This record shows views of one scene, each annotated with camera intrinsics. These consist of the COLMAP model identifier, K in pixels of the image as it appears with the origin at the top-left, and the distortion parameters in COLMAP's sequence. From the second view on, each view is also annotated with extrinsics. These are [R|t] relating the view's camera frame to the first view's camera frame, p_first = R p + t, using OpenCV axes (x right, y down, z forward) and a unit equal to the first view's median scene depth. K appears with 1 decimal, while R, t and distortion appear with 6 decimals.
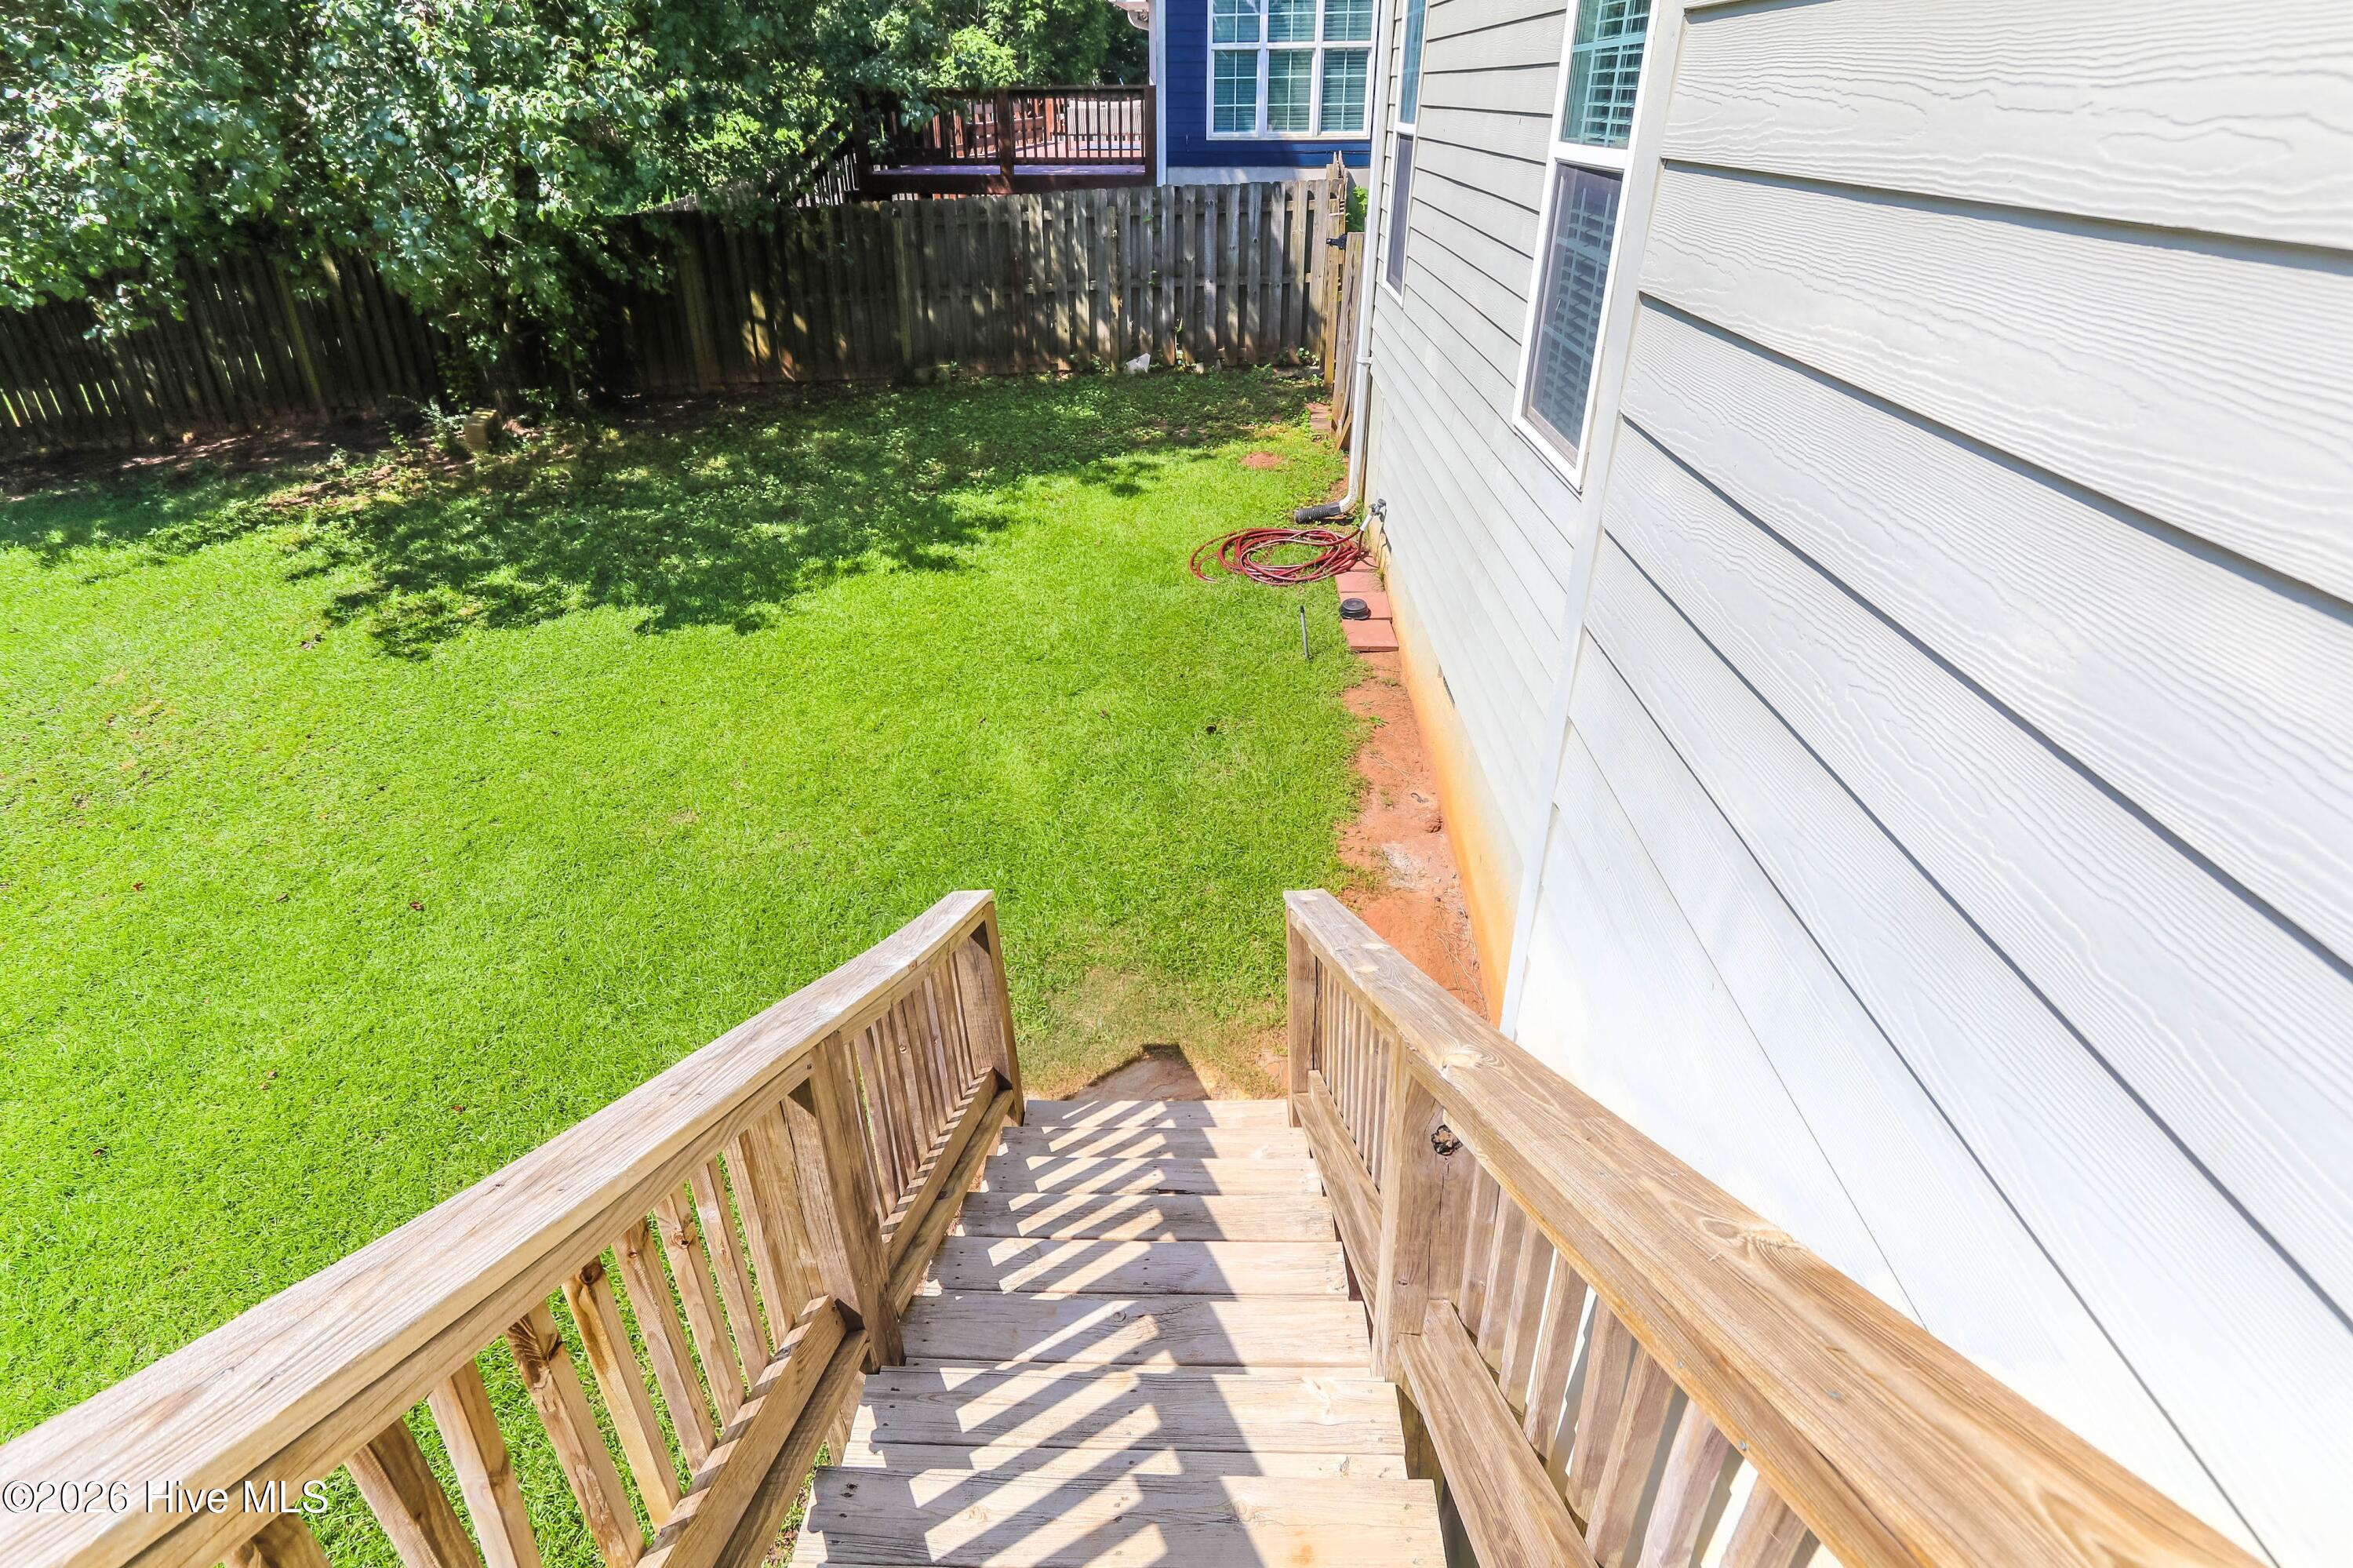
lens RADIAL K [[1152.2, 0, 1177.0], [0, 1152.2, 734.0], [0, 0, 1]] dist [0.004285, 0.000694]
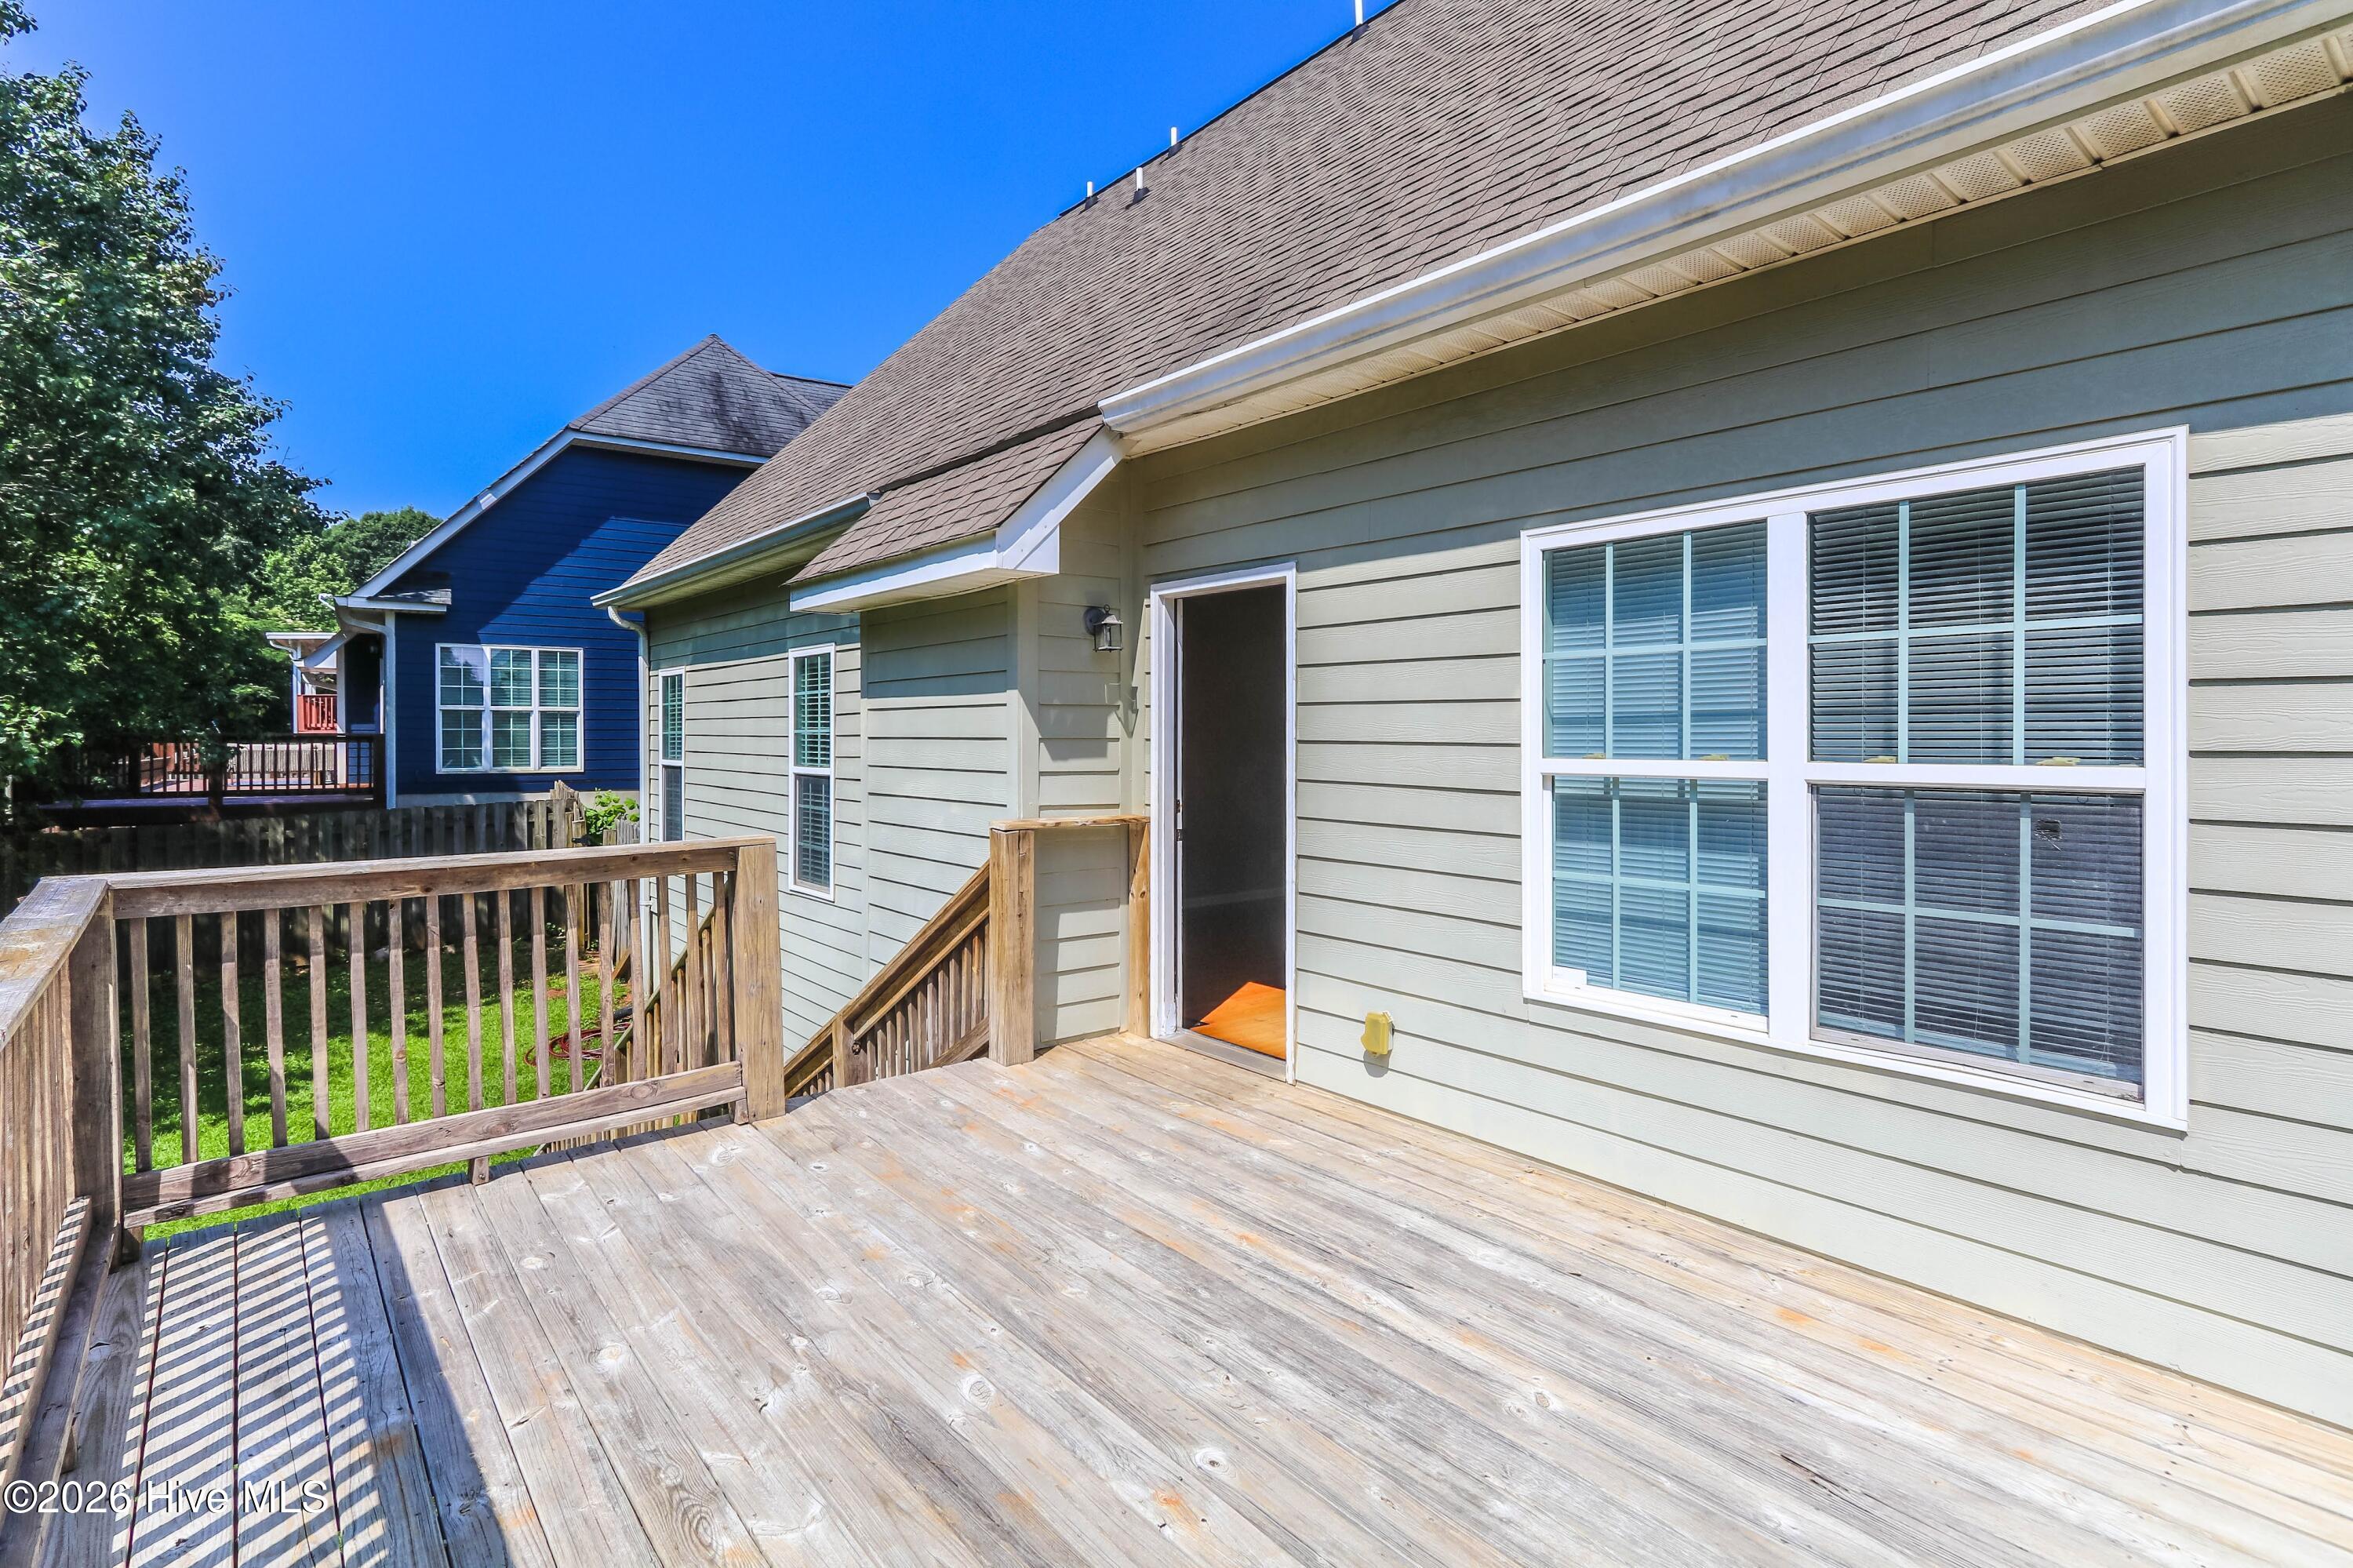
lens RADIAL K [[1152.2, 0, 1177.0], [0, 1152.2, 734.0], [0, 0, 1]] dist [0.004285, 0.000694]
pose [[0.769904, 0.008603, 0.638102, -0.158322], [0.303590, 0.874576, -0.378087, 0.152065], [-0.561322, 0.484812, 0.670728, -0.287084]]
